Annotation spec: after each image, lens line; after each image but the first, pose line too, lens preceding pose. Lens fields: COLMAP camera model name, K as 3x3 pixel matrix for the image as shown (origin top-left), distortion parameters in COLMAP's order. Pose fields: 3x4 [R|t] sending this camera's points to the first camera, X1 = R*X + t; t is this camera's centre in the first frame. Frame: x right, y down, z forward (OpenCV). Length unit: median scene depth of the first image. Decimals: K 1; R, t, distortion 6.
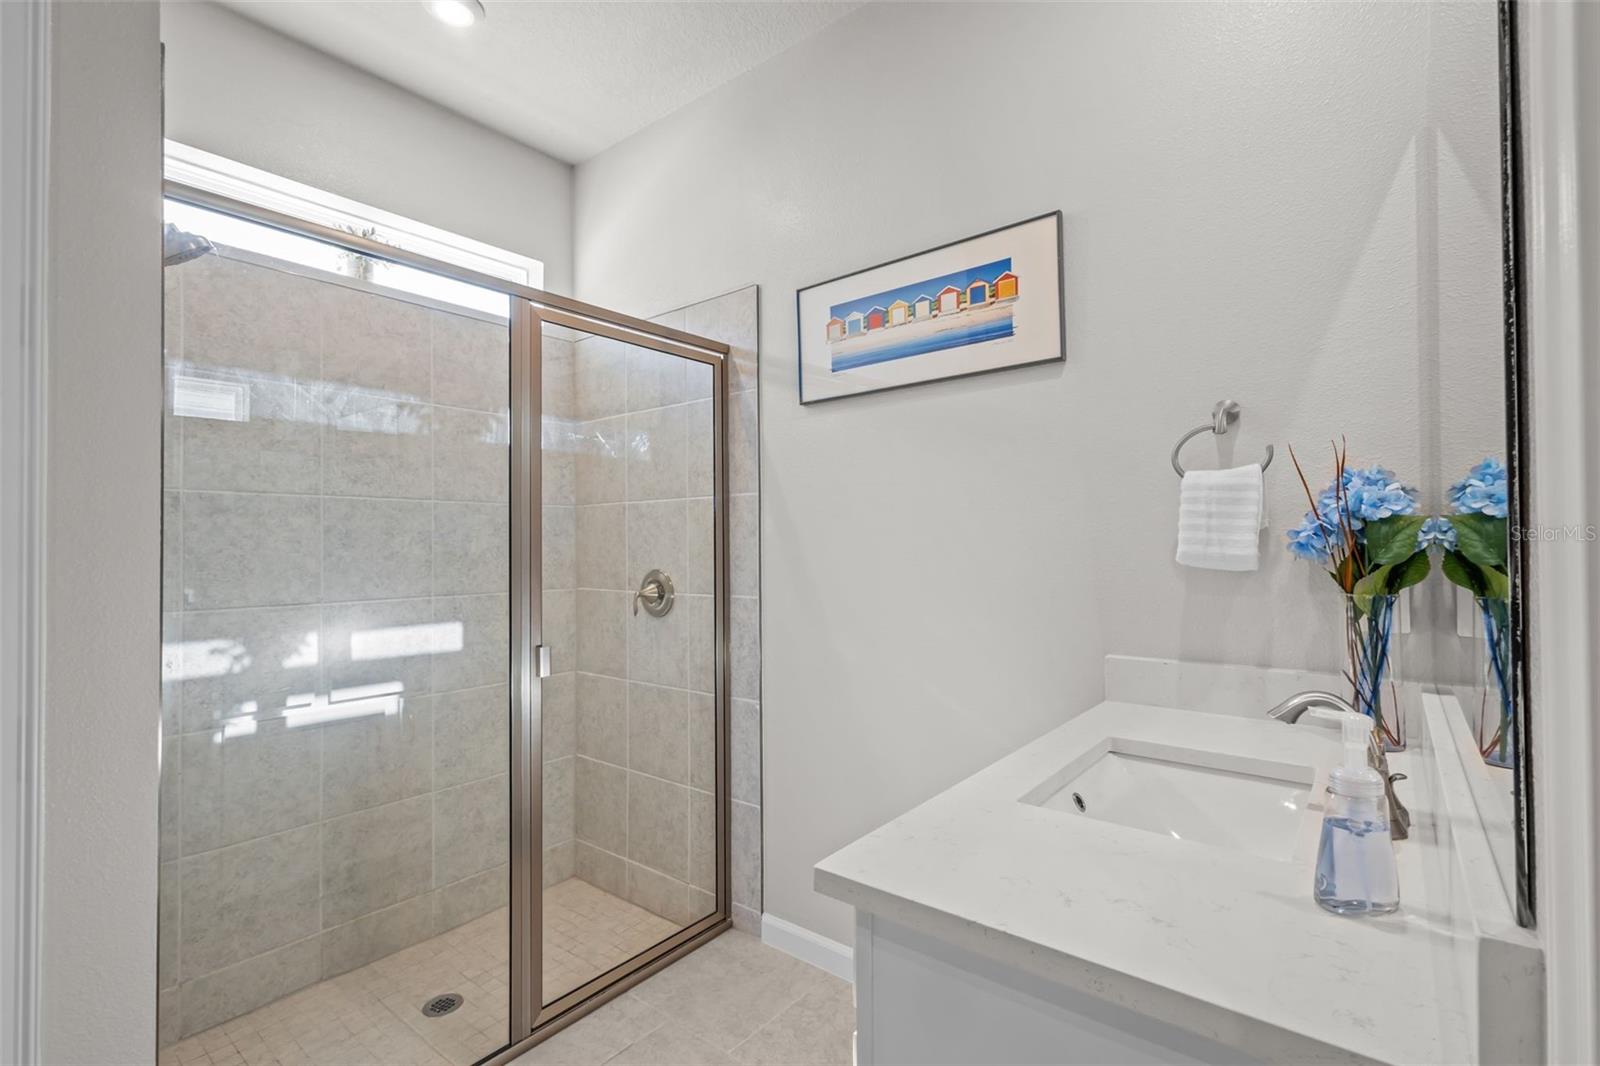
lens RADIAL K [[727.5, 0, 796.7], [0, 727.5, 529.2], [0, 0, 1]] dist [-0.000798, 0.000892]
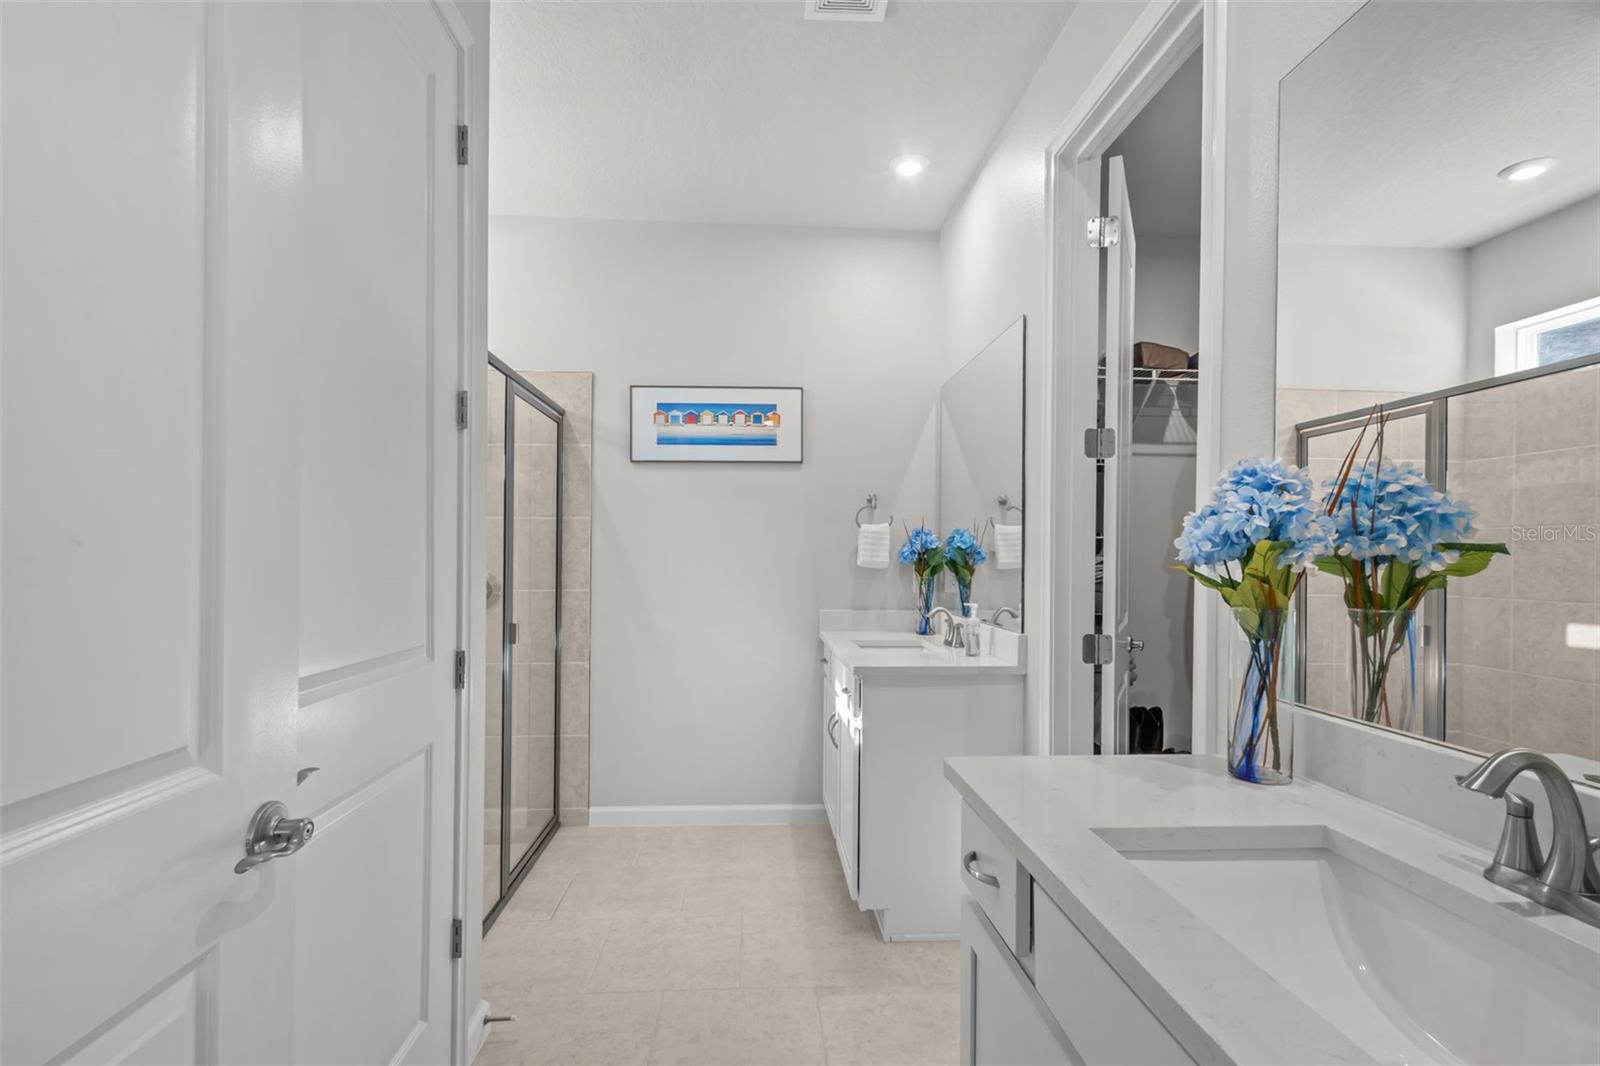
lens RADIAL K [[727.5, 0, 801.4], [0, 727.5, 549.1], [0, 0, 1]] dist [-0.000798, 0.000892]
pose [[0.736776, 0.020206, 0.675835, -0.807047], [-0.027196, 0.999630, -0.000238, 0.001457], [-0.675590, -0.018205, 0.737052, -0.385652]]
